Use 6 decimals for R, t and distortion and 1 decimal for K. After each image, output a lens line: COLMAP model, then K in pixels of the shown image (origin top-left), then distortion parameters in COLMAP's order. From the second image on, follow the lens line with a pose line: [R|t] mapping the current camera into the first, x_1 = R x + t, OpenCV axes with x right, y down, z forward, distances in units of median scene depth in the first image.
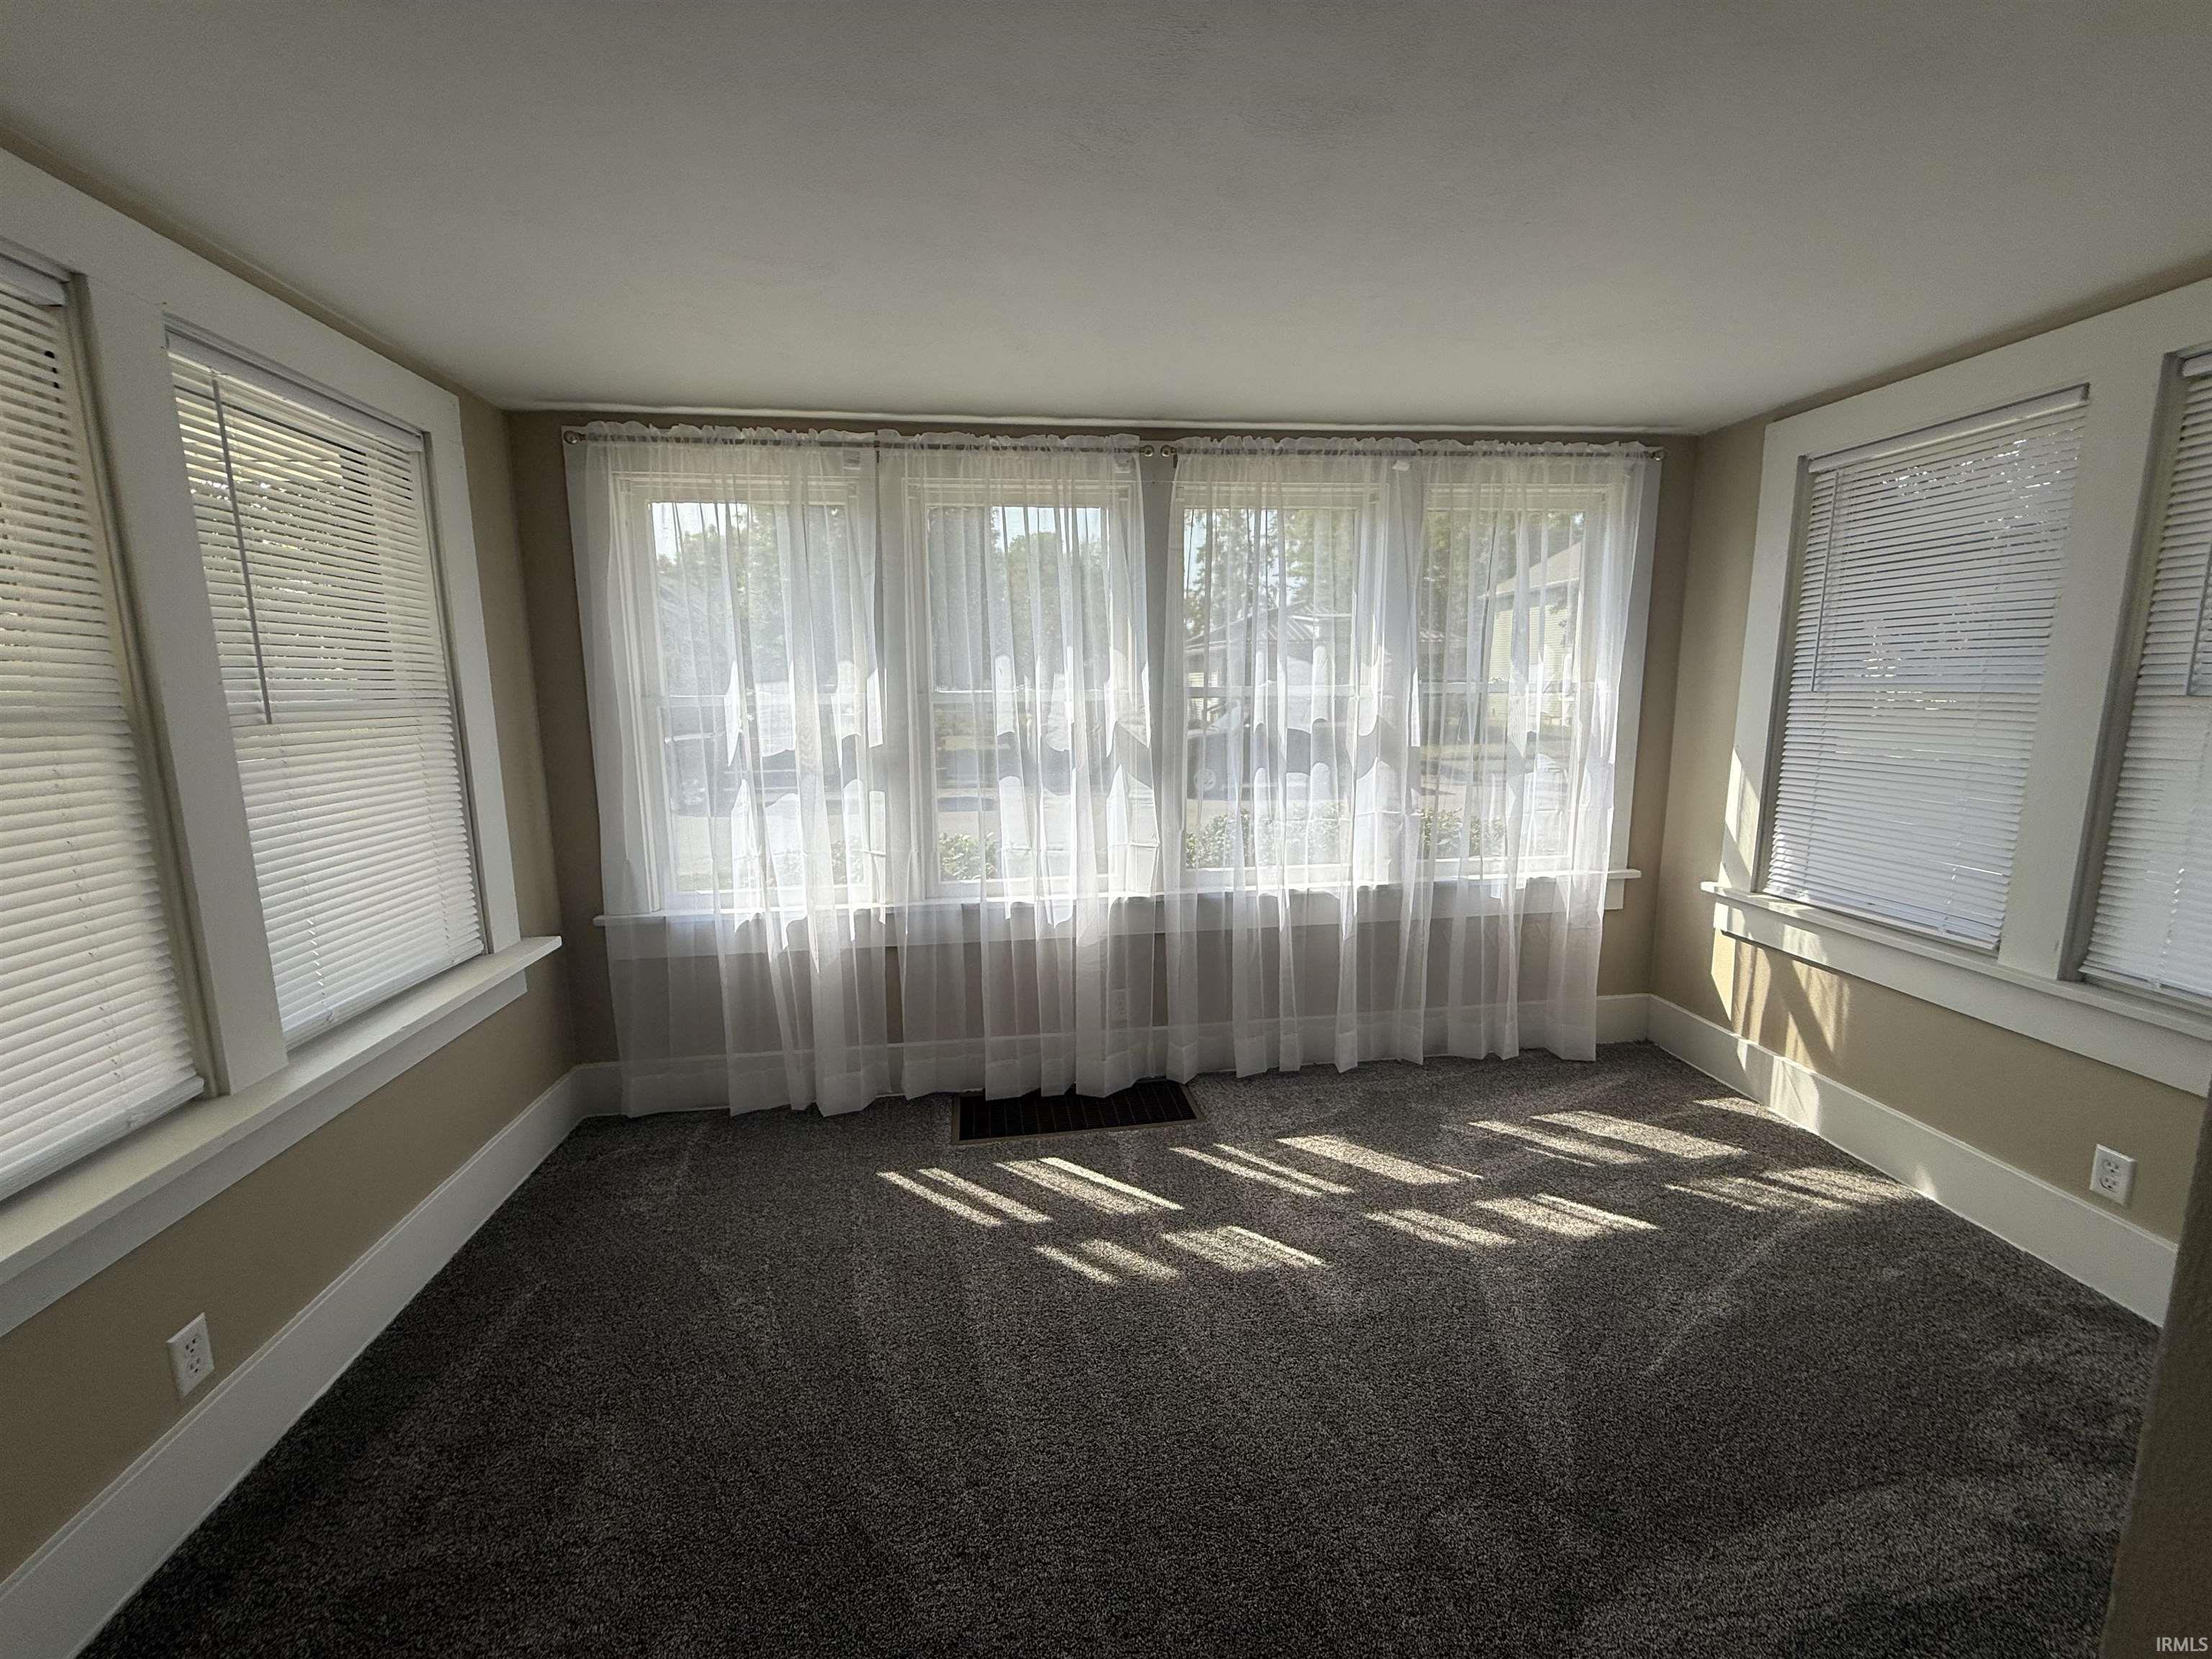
lens RADIAL K [[885.4, 0, 1104.4], [0, 885.4, 826.4], [0, 0, 1]] dist [0.004245, 0.000307]
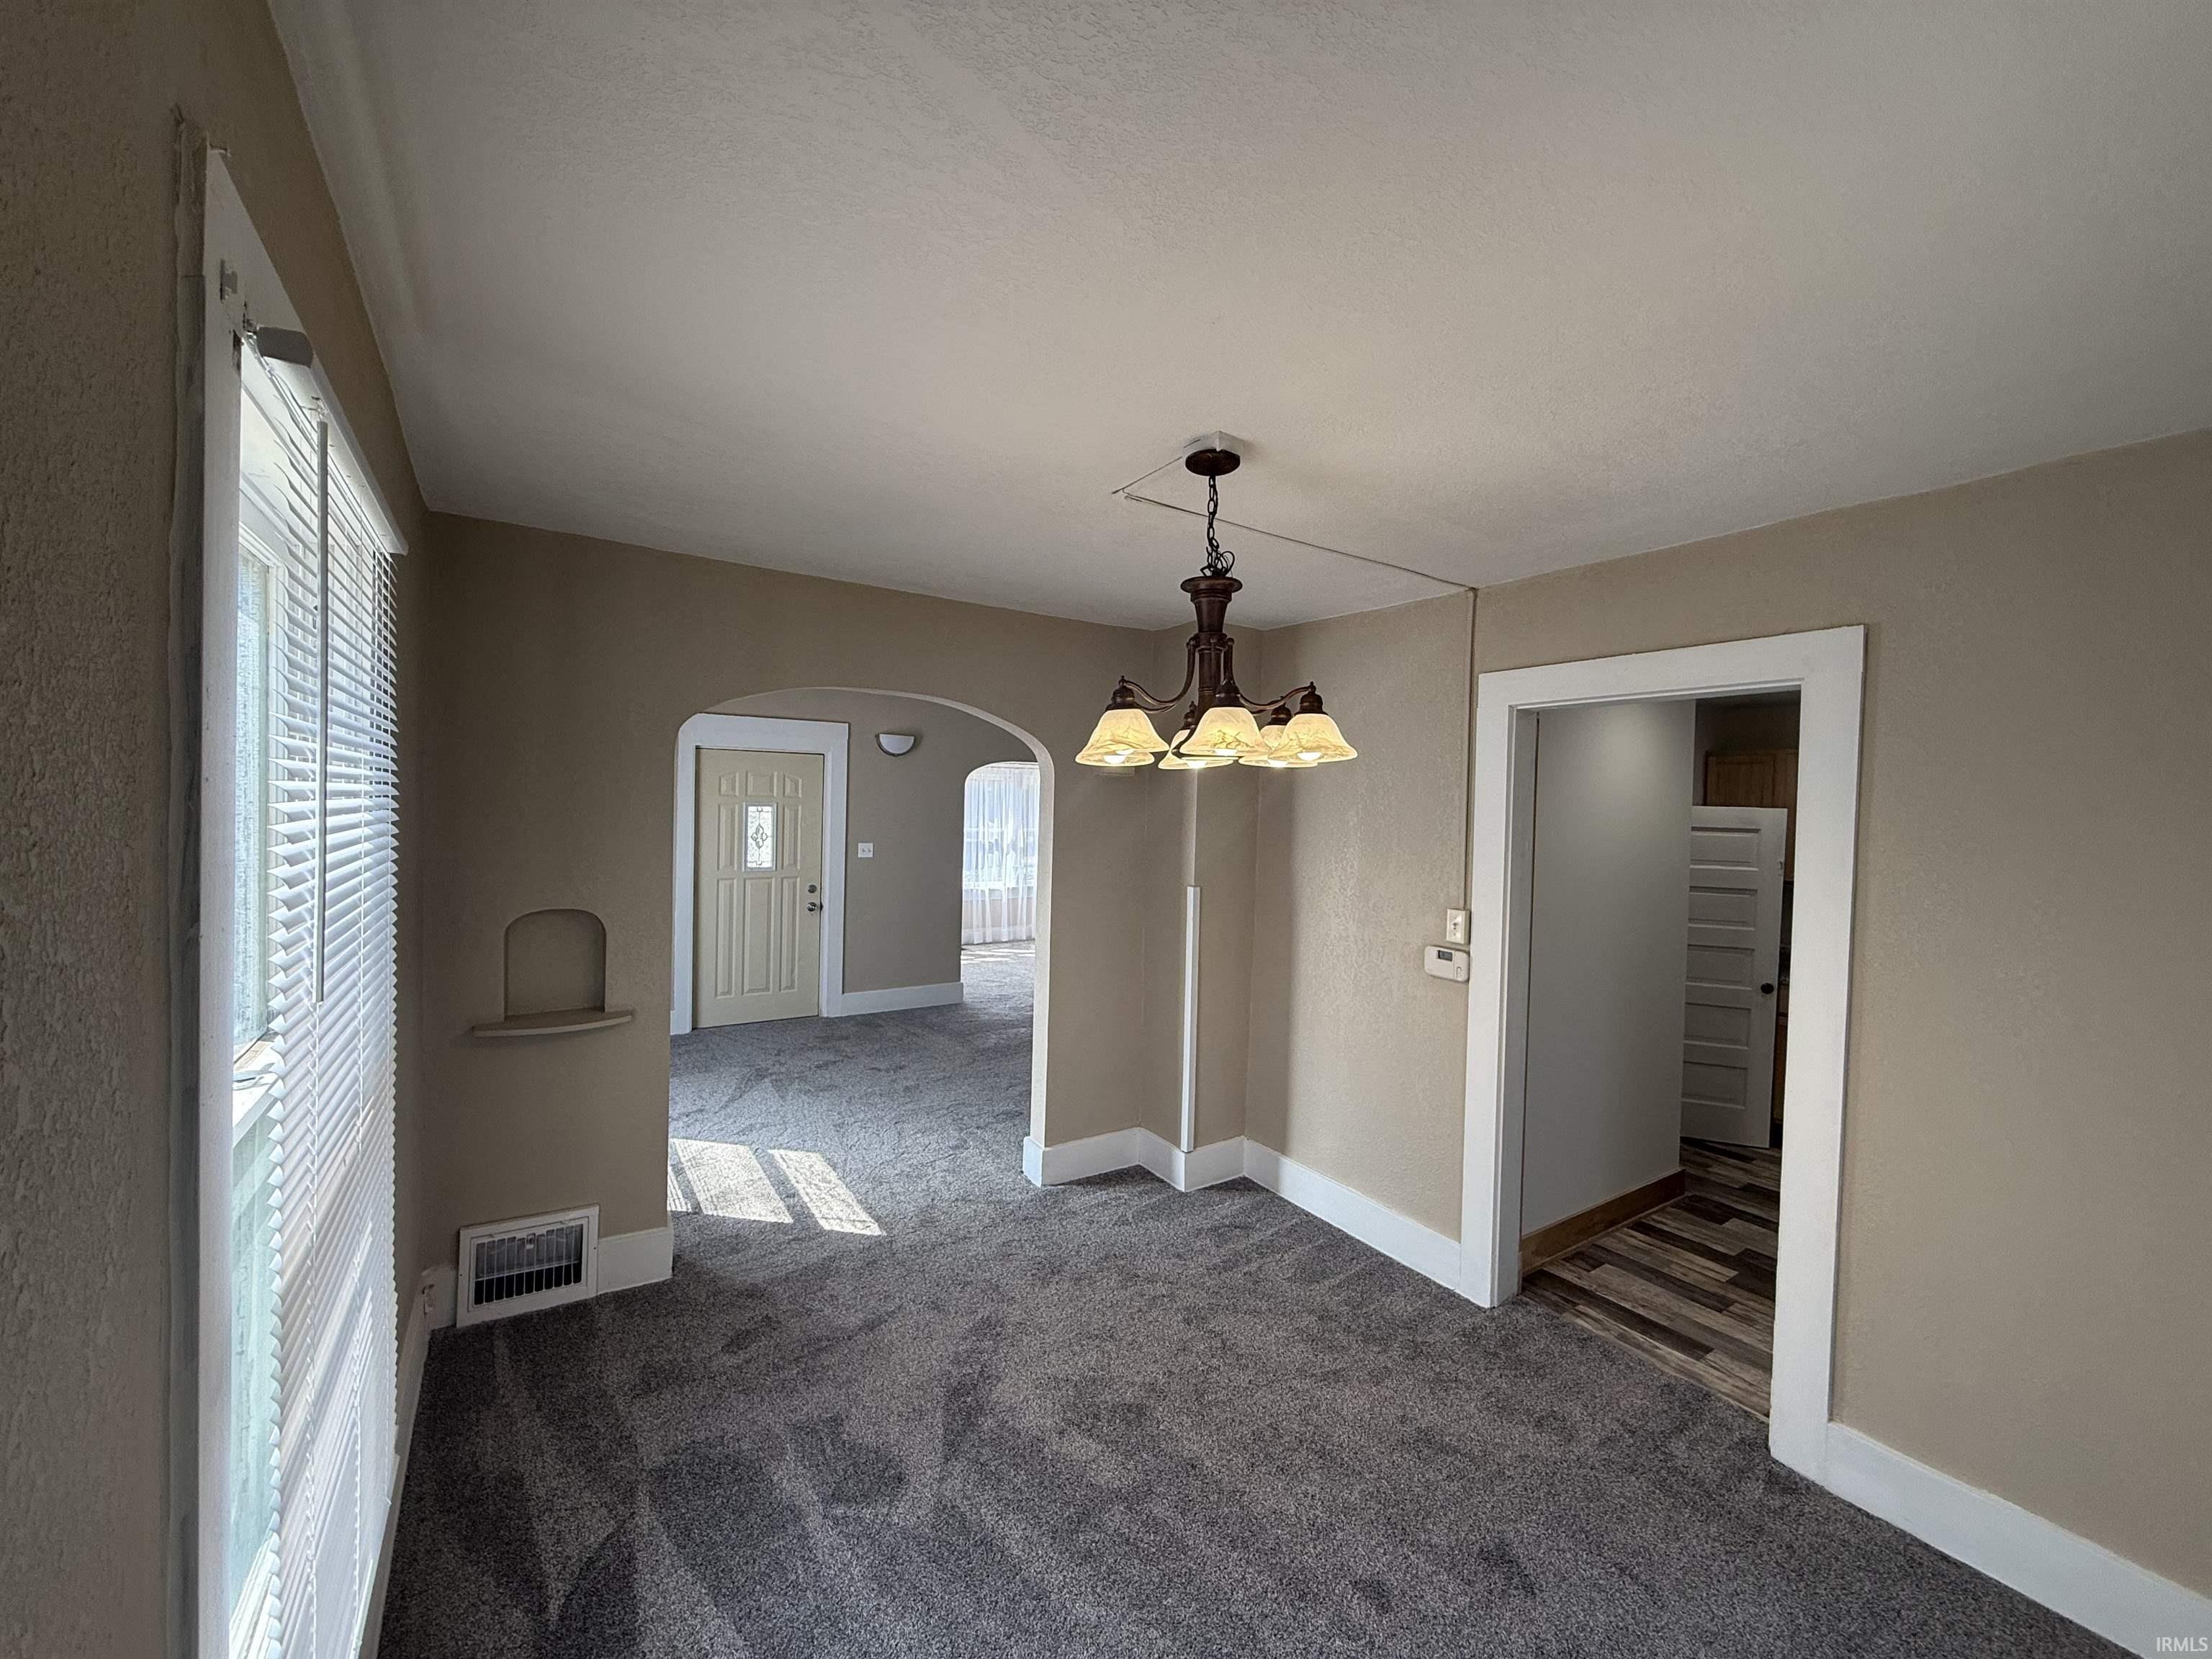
lens RADIAL K [[885.4, 0, 1098.6], [0, 885.4, 824.2], [0, 0, 1]] dist [0.004245, 0.000307]
pose [[0.900688, 0.023211, 0.433846, -0.909785], [0.035413, 0.991327, -0.126556, 0.278205], [-0.433021, 0.129351, 0.892054, -2.296716]]
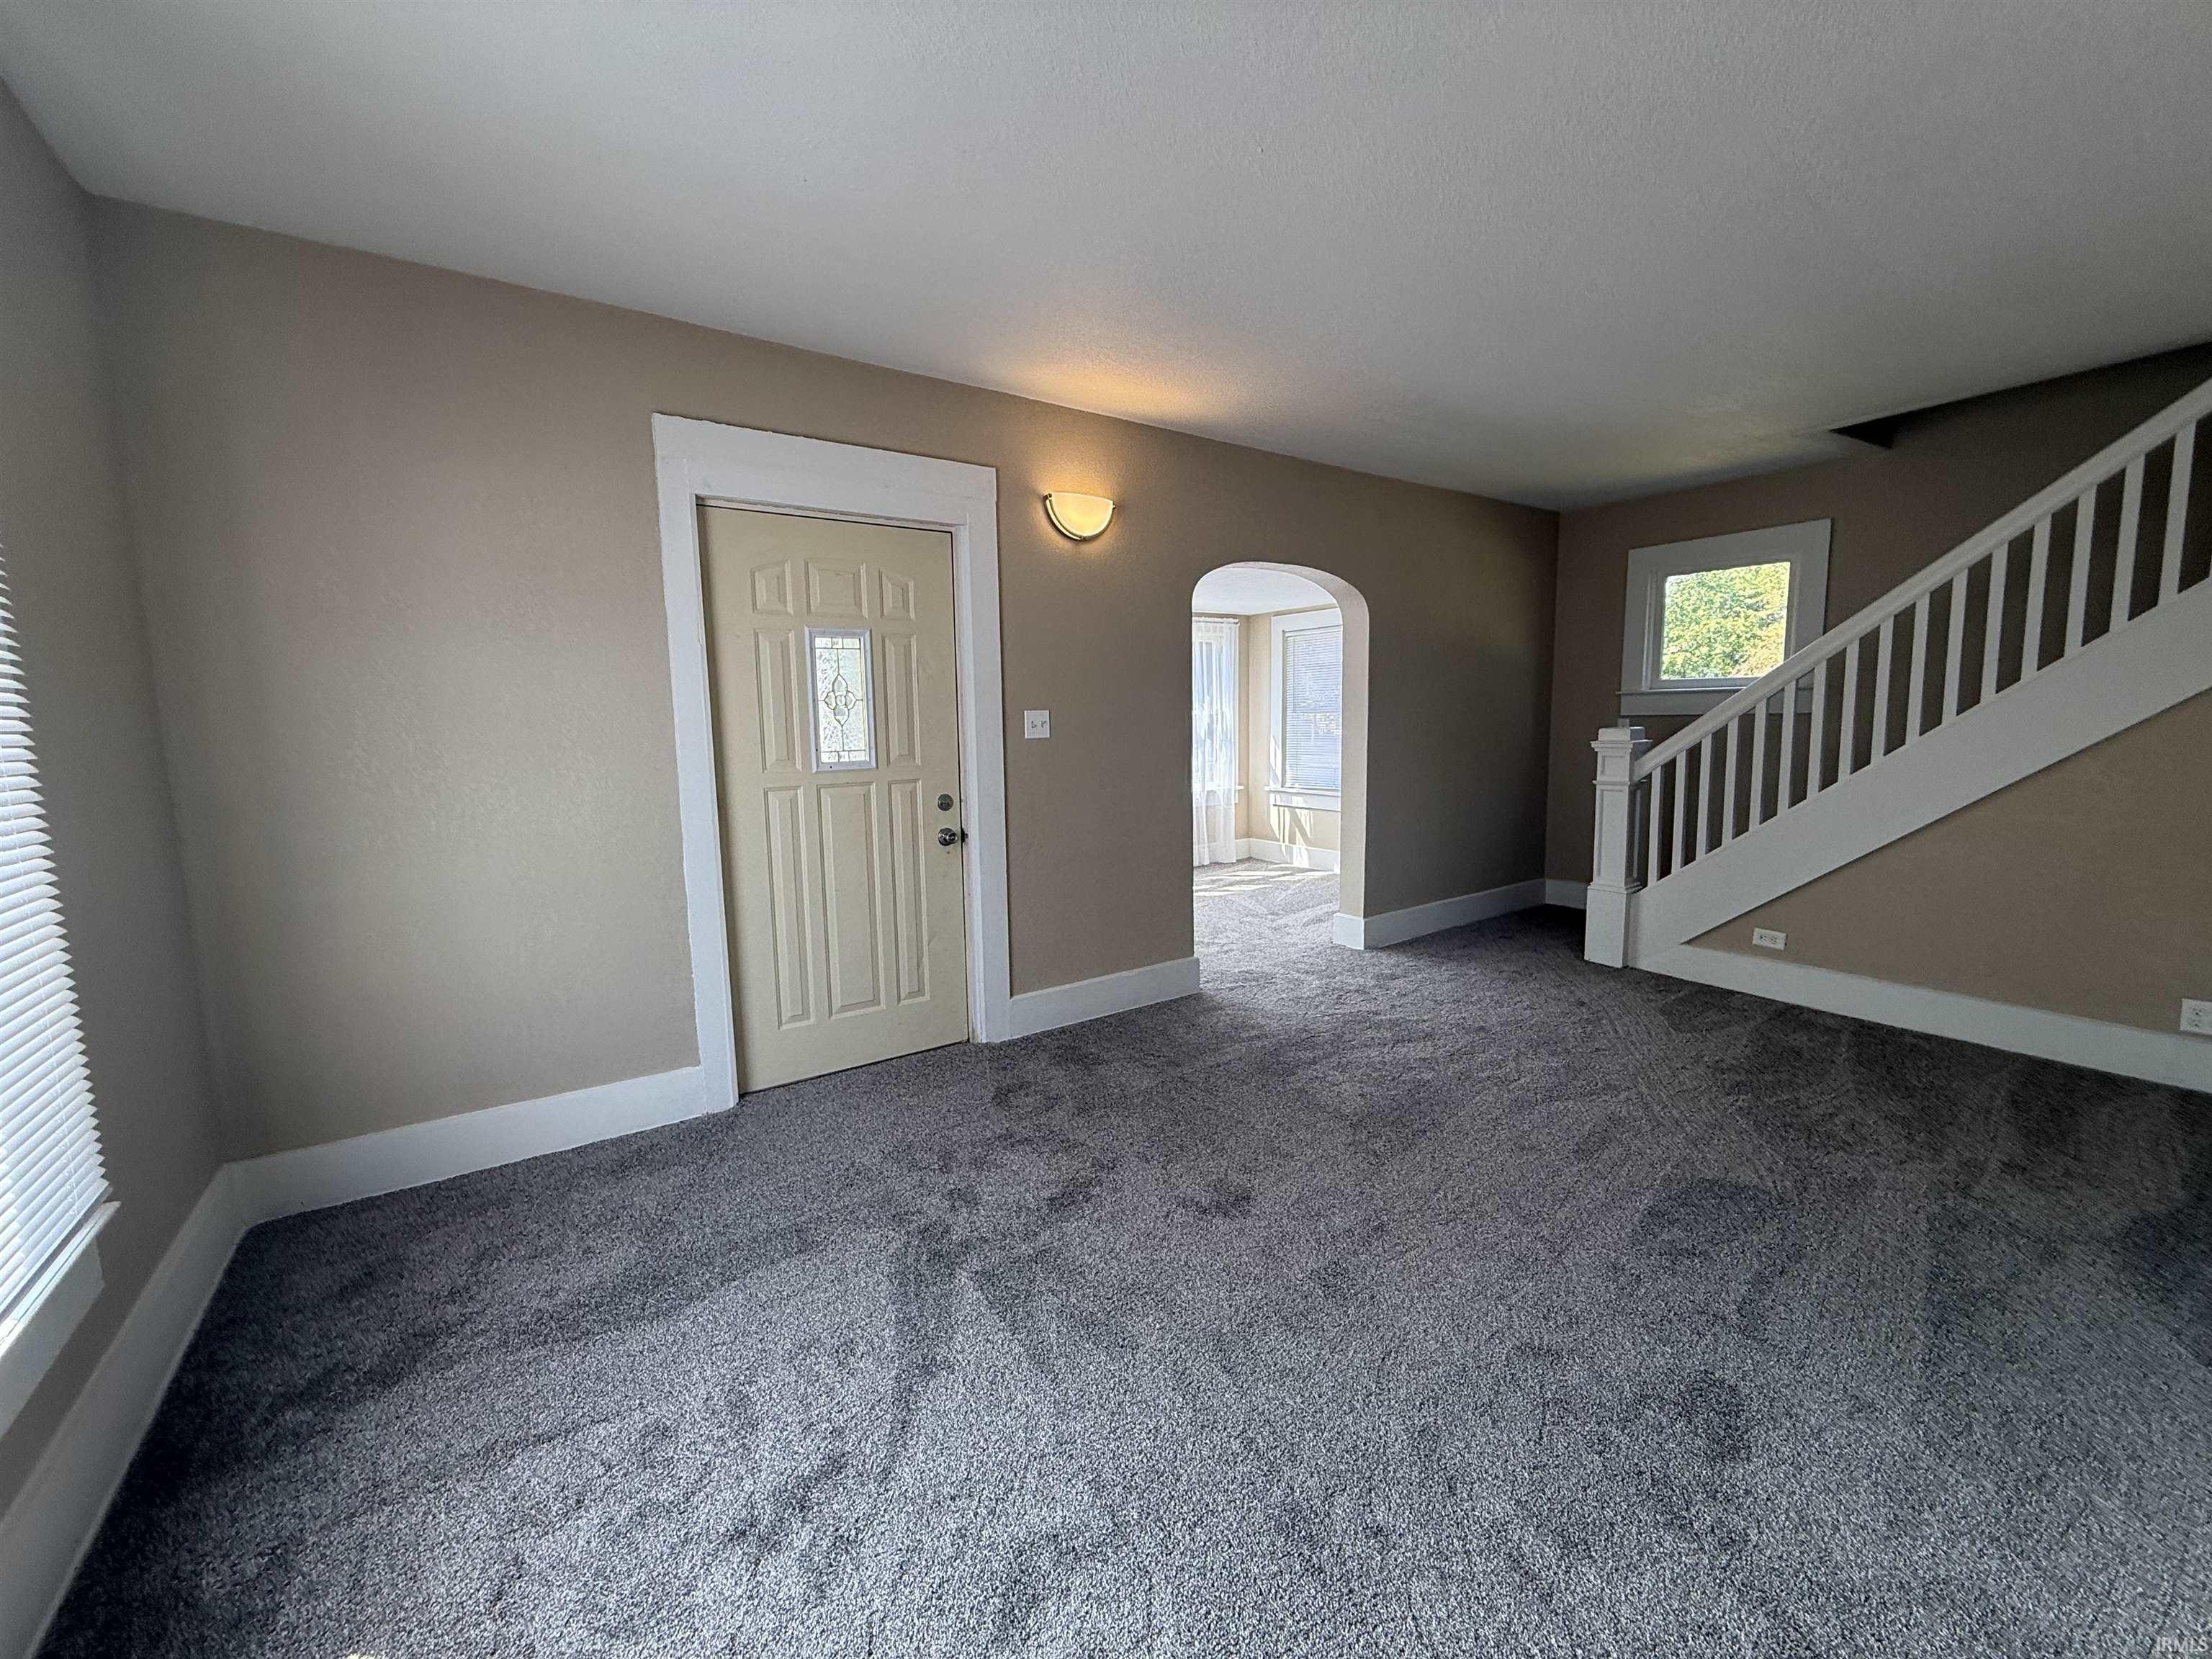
lens RADIAL K [[885.4, 0, 1100.8], [0, 885.4, 821.5], [0, 0, 1]] dist [0.004245, 0.000307]
pose [[0.891039, -0.058753, 0.450109, -0.924766], [0.081546, 0.996175, -0.031399, 0.209650], [-0.446543, 0.064682, 0.892421, -1.086915]]
